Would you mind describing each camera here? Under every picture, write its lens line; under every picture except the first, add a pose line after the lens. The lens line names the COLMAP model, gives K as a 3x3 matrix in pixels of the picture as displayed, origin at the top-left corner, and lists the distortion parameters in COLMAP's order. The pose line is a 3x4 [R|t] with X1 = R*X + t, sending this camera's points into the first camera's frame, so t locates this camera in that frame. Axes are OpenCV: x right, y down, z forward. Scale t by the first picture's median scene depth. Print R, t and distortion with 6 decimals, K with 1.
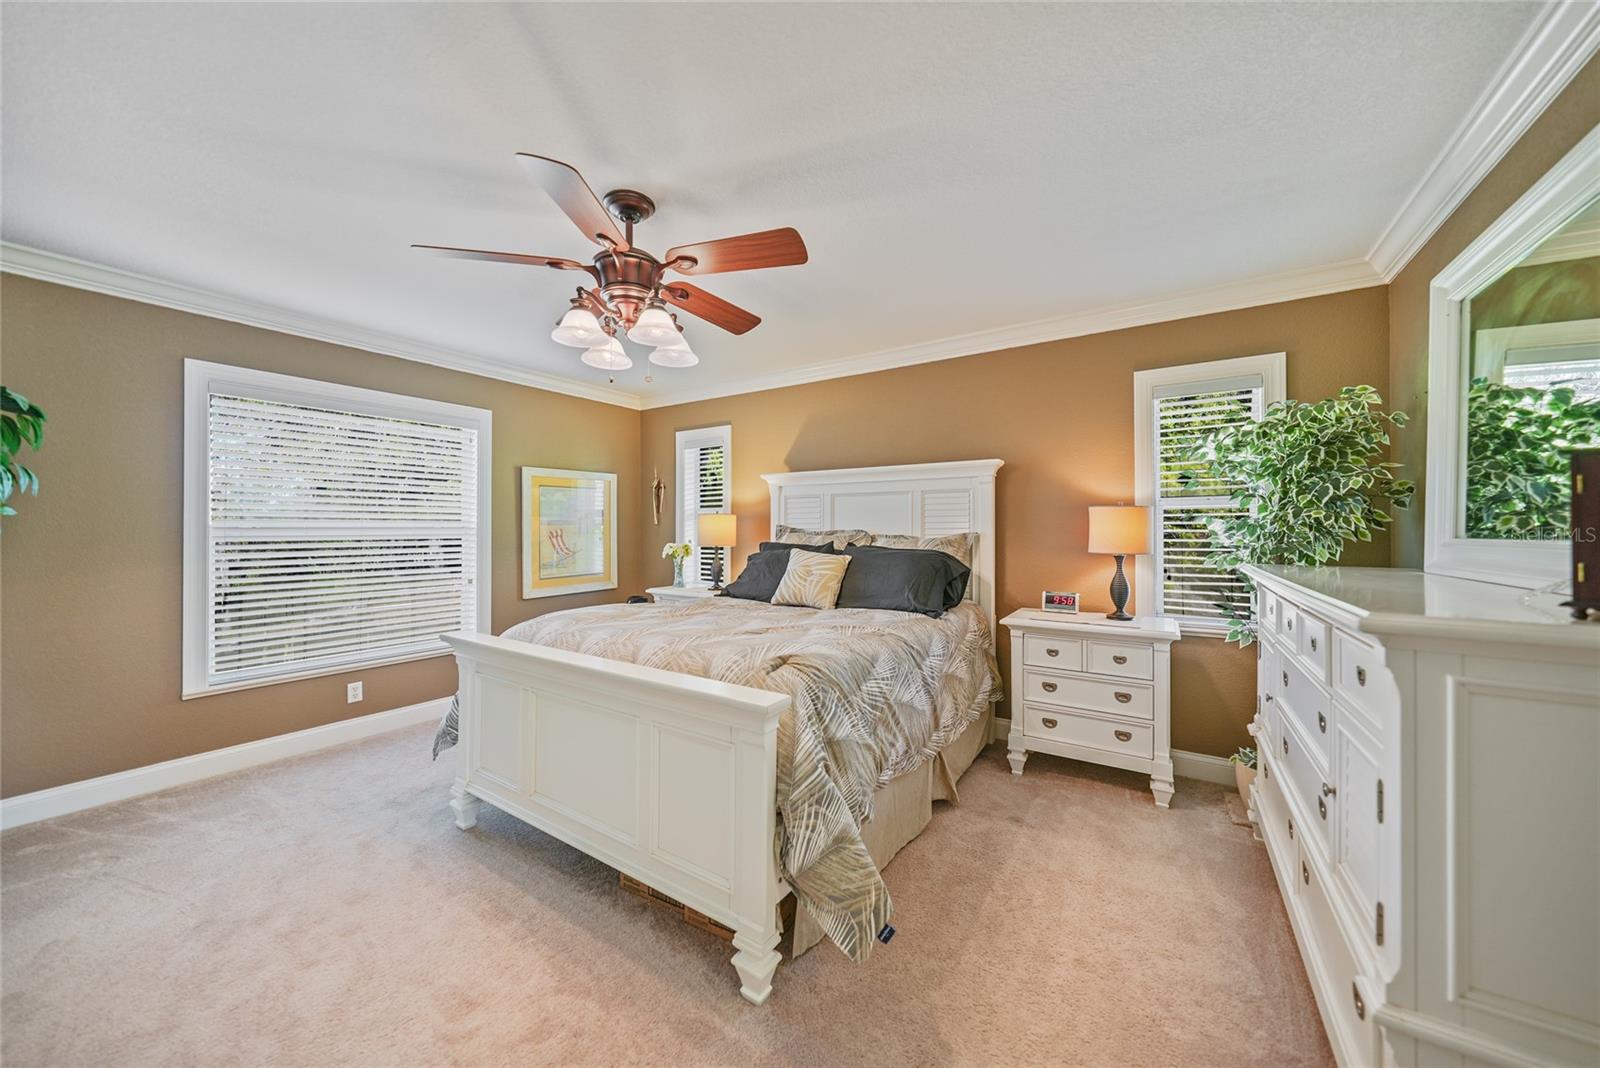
lens RADIAL K [[559.6, 0, 784.8], [0, 559.6, 529.5], [0, 0, 1]] dist [-0.016639, 0.003123]
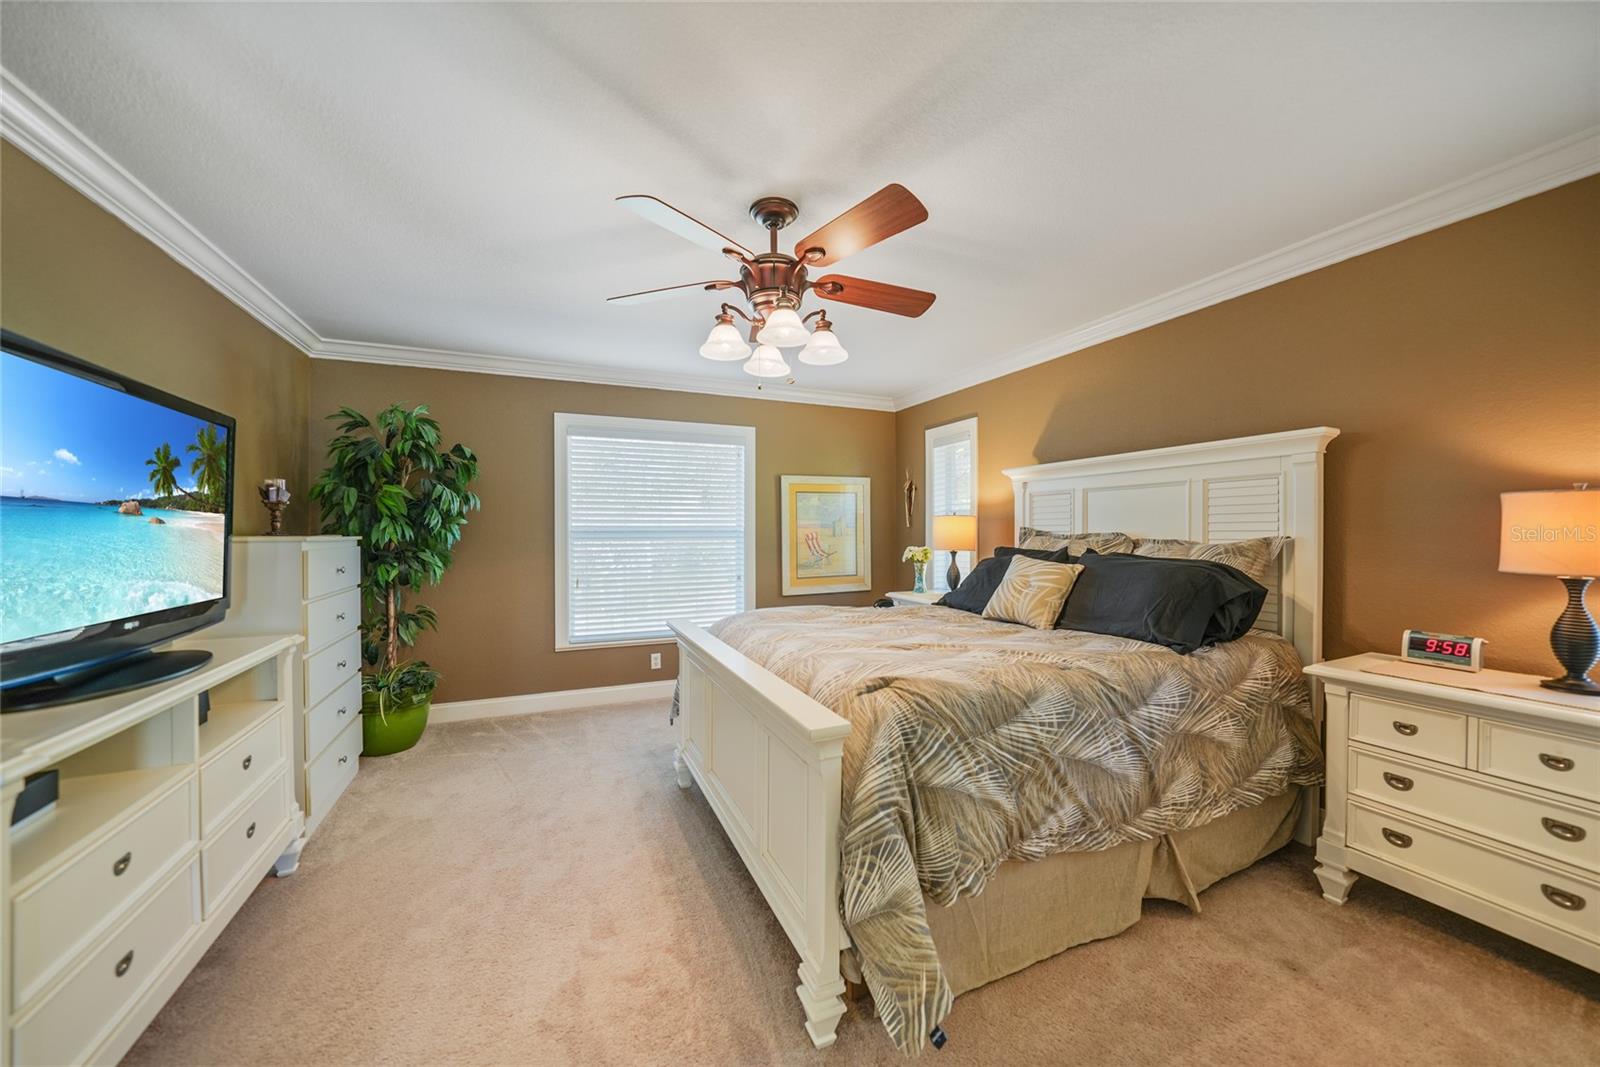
lens RADIAL K [[559.6, 0, 848.3], [0, 559.6, 545.6], [0, 0, 1]] dist [-0.016639, 0.003123]
pose [[0.850854, 0.011853, -0.525268, 0.315789], [0.002236, 0.999655, 0.026179, -0.004148], [0.525397, -0.023449, 0.850534, 0.173324]]
